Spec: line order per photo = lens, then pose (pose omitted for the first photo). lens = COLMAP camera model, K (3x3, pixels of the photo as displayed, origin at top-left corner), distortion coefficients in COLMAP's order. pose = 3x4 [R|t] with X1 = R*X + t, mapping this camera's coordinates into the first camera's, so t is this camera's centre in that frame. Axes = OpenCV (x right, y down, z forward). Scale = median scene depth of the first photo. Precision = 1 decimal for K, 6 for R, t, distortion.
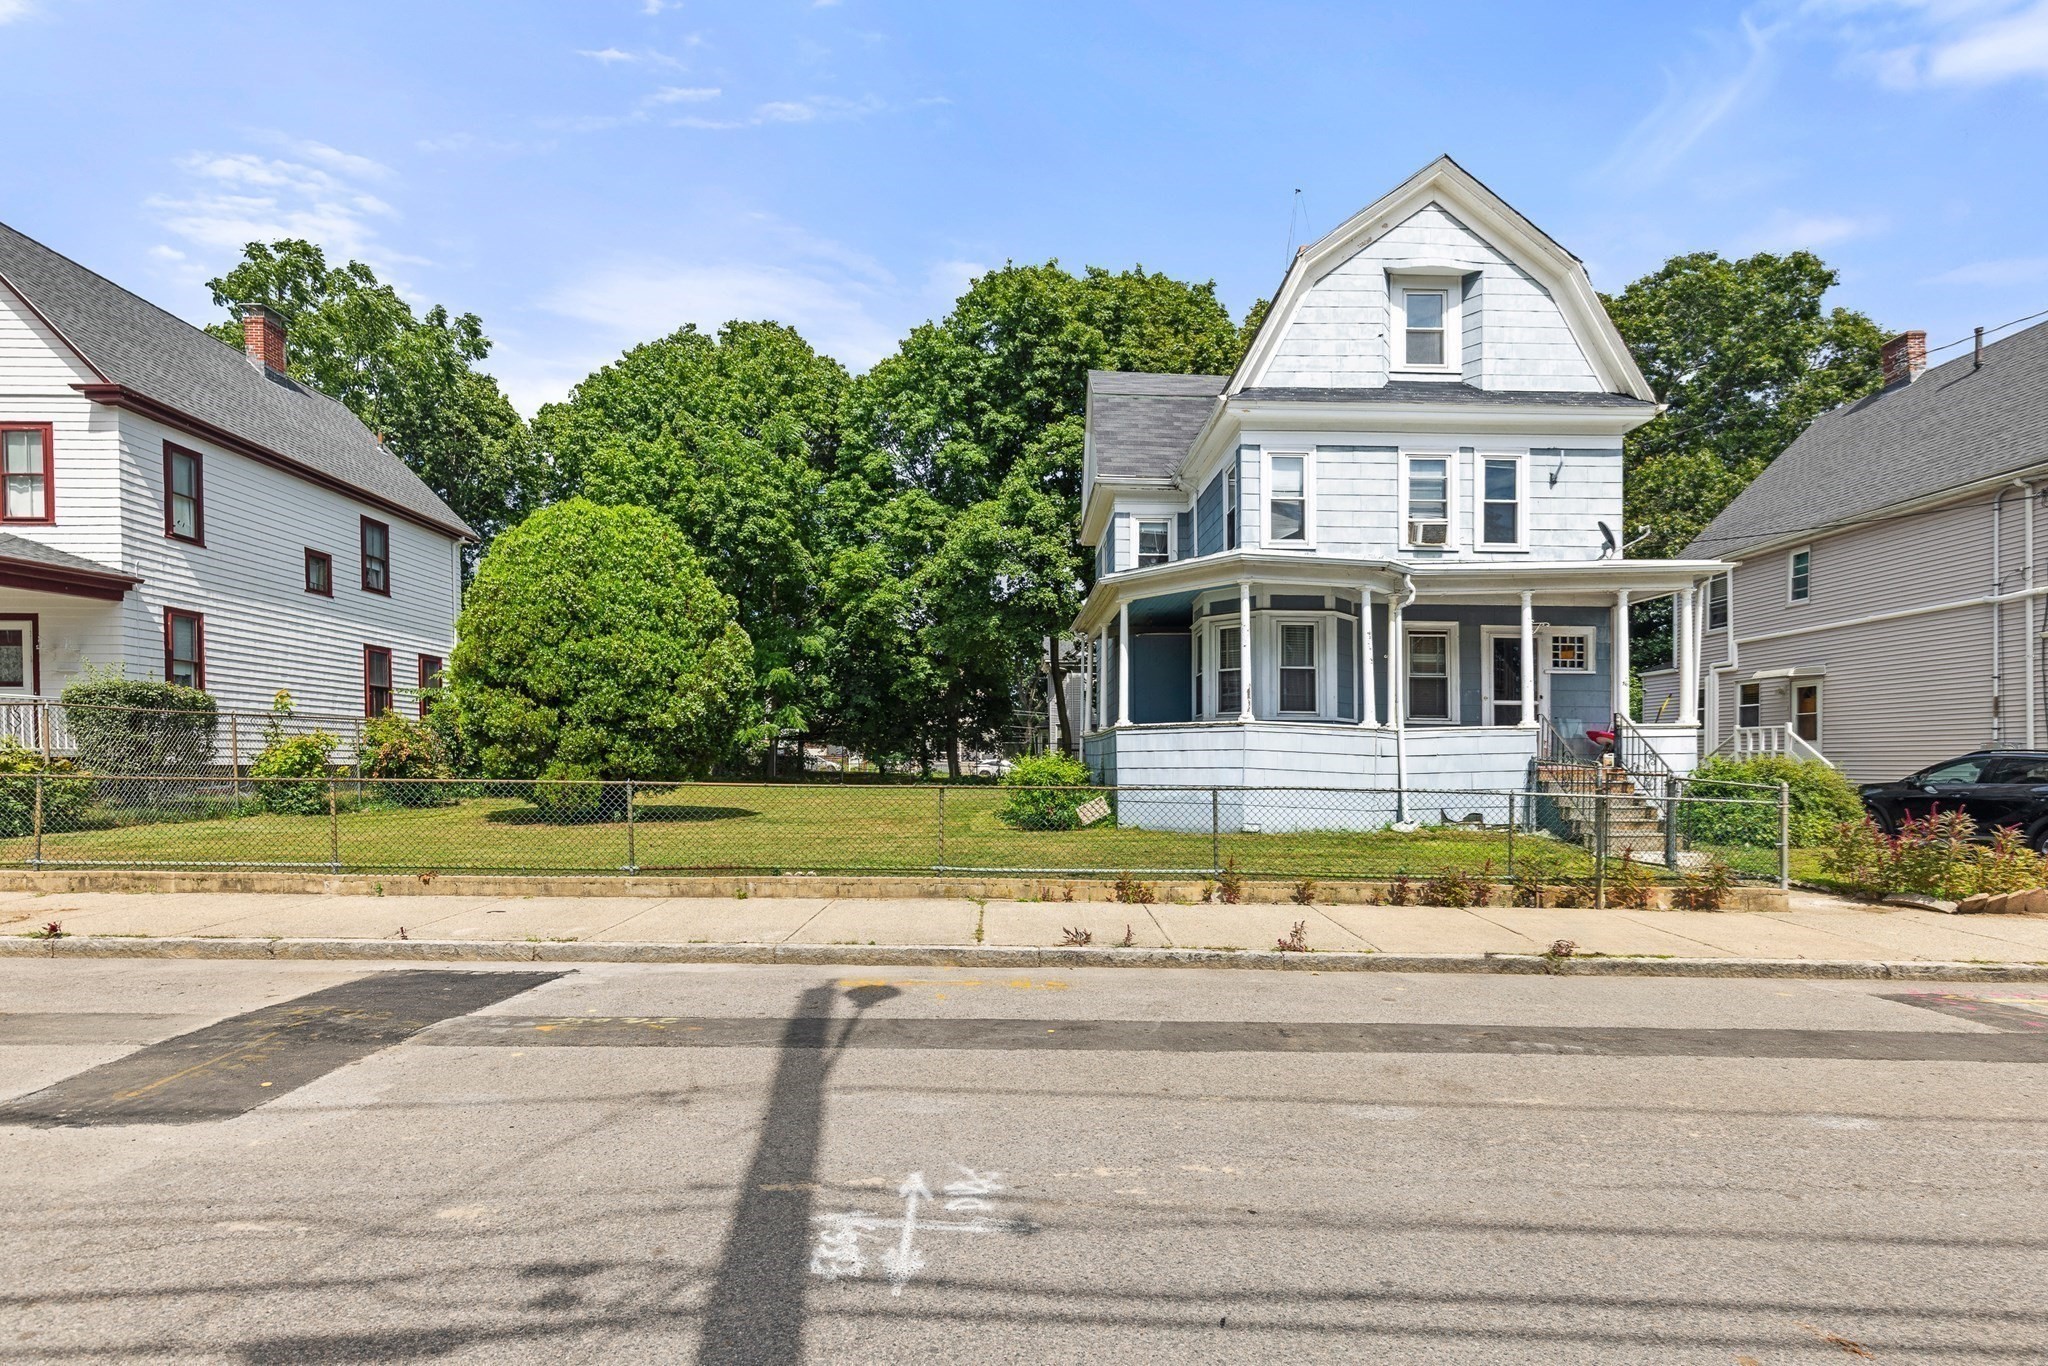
lens RADIAL K [[959.5, 0, 1016.3], [0, 959.5, 783.1], [0, 0, 1]] dist [0.002171, 0.000540]
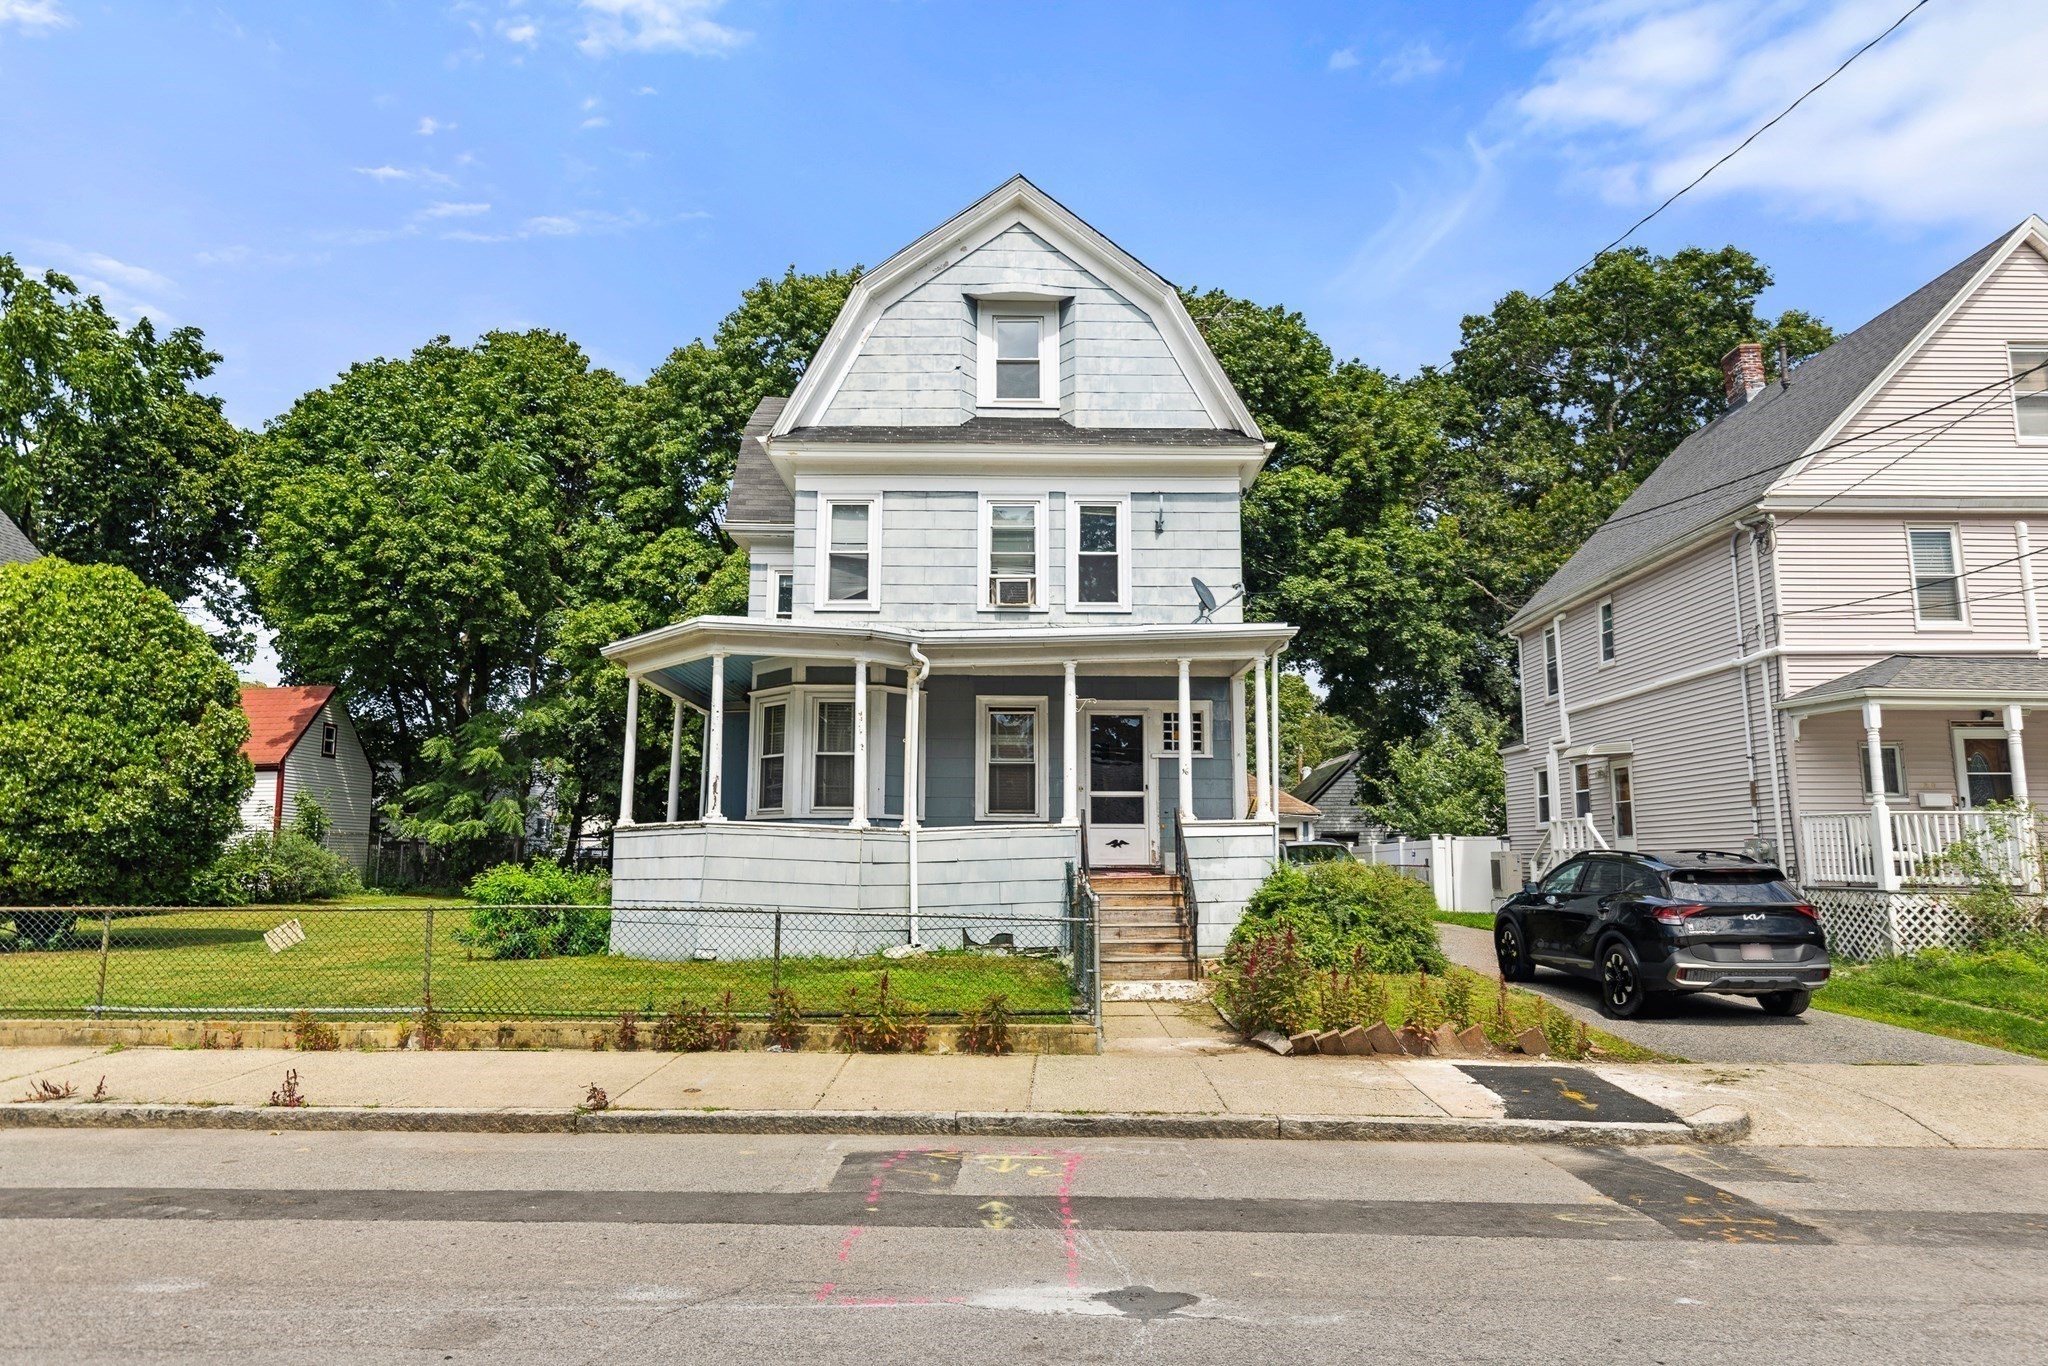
lens RADIAL K [[1262.6, 0, 1027.7], [0, 1262.6, 687.4], [0, 0, 1]] dist [0.002303, 0.003016]
pose [[0.999952, -0.008267, -0.005186, 0.428151], [0.007336, 0.987229, -0.159140, -0.002904], [0.006435, 0.159094, 0.987242, -0.068021]]
